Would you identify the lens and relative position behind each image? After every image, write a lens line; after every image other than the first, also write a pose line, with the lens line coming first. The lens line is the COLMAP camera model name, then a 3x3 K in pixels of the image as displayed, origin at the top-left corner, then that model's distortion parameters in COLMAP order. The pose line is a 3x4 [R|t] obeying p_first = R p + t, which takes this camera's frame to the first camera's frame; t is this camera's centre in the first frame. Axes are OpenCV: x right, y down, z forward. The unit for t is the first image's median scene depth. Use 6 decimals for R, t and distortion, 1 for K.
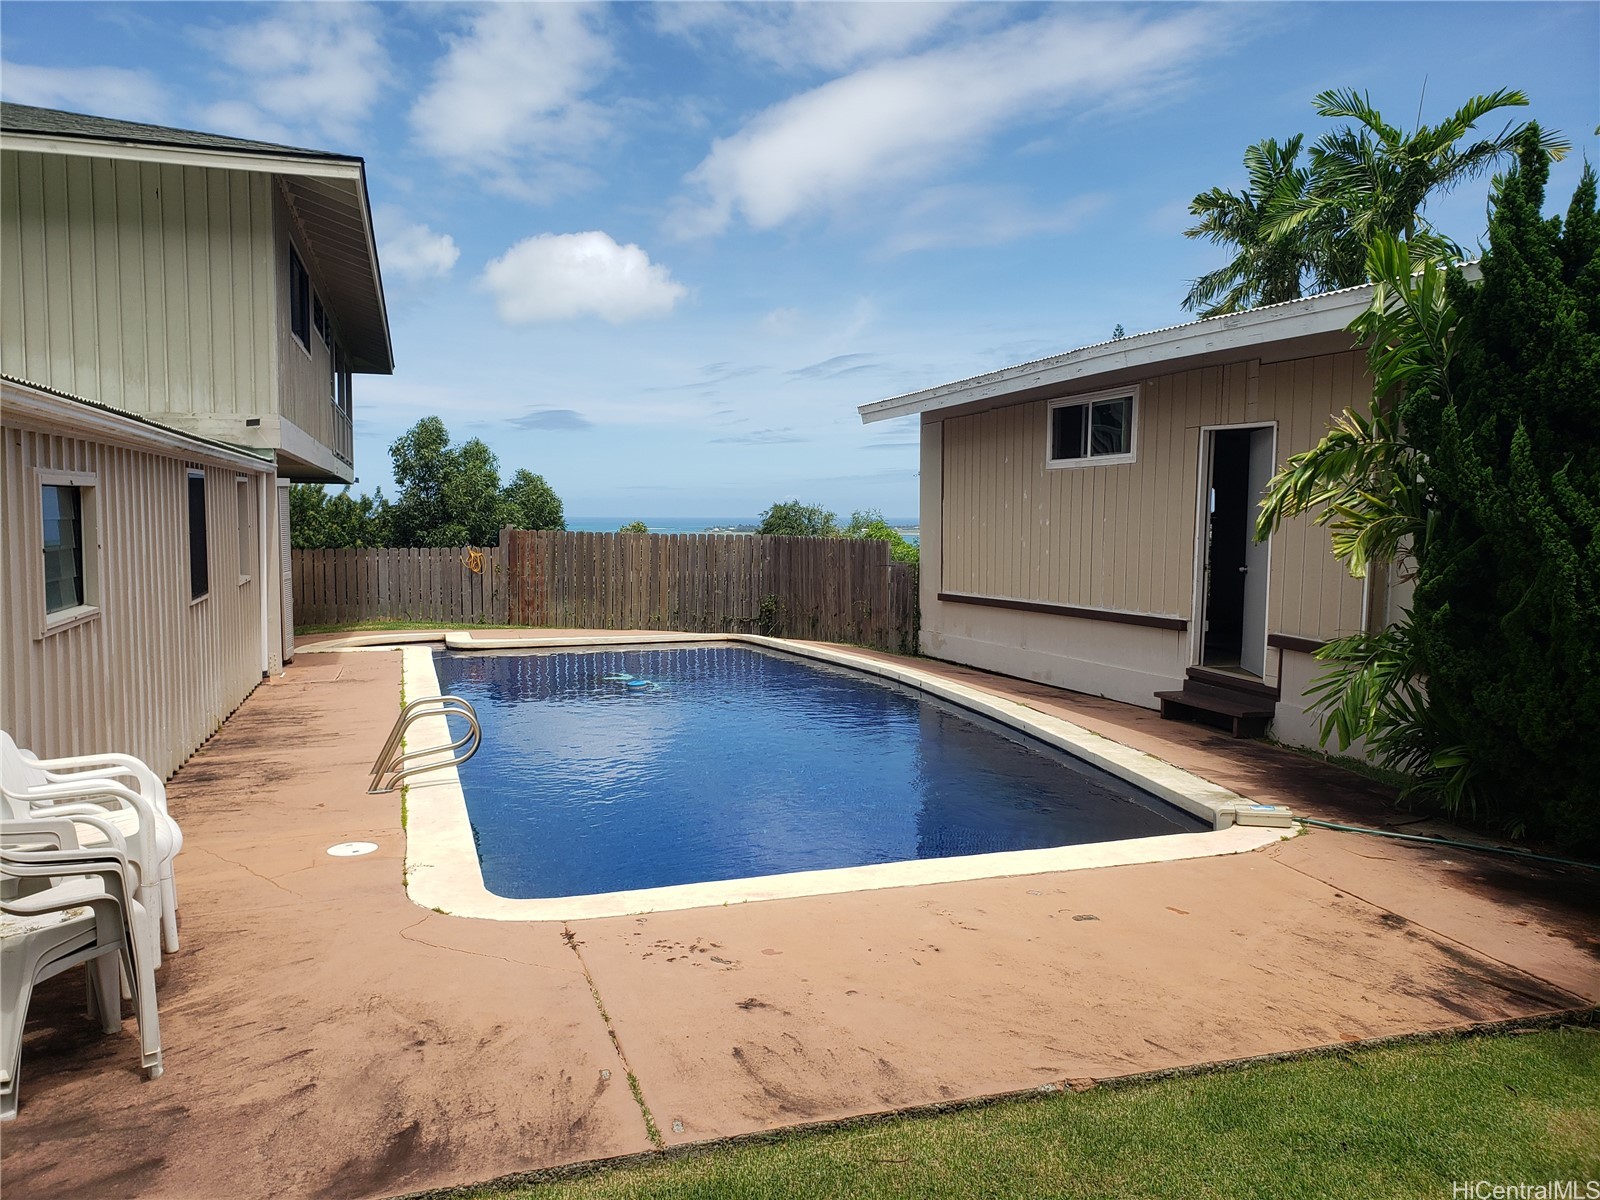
lens RADIAL K [[1247.5, 0, 812.2], [0, 1247.5, 605.0], [0, 0, 1]] dist [0.026139, 0.003813]
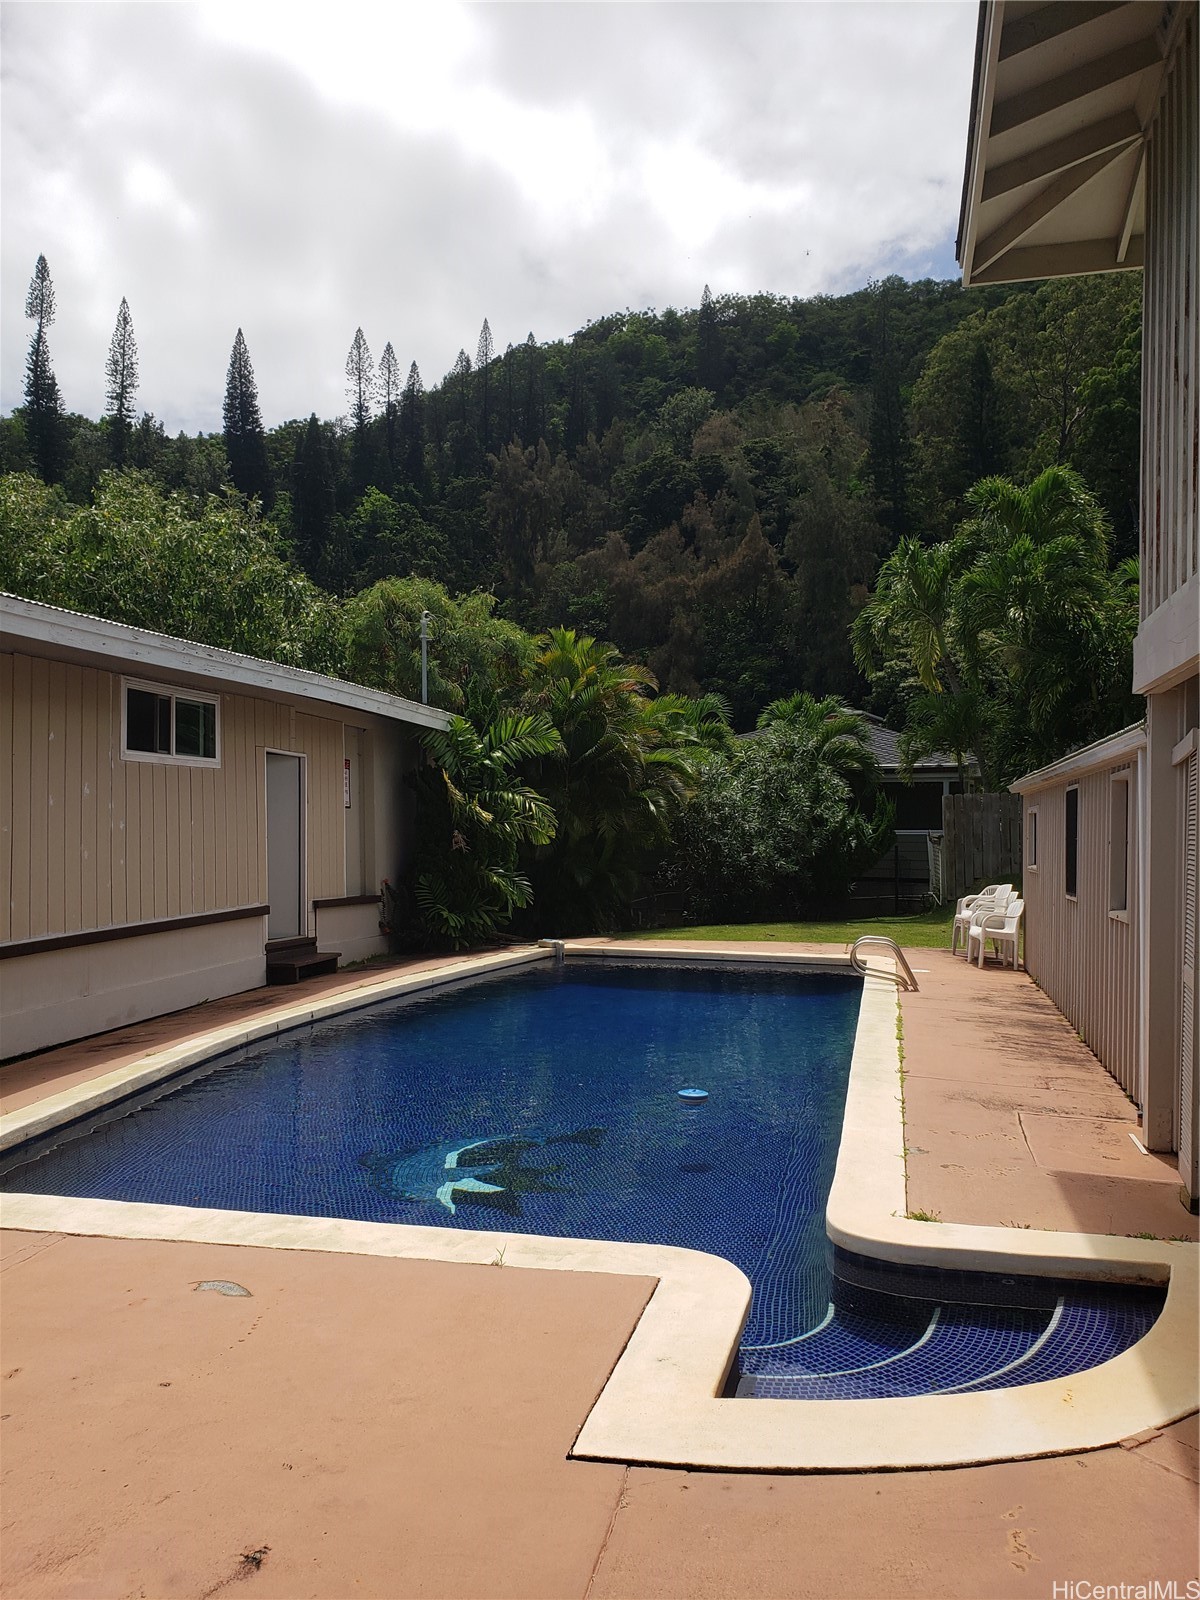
lens RADIAL K [[1247.5, 0, 604.2], [0, 1247.5, 809.2], [0, 0, 1]] dist [0.026139, 0.003813]
pose [[-0.858071, 0.002603, 0.513525, -0.538528], [0.031358, 0.998387, 0.047336, -0.113570], [-0.512573, 0.056720, -0.856768, 1.660036]]
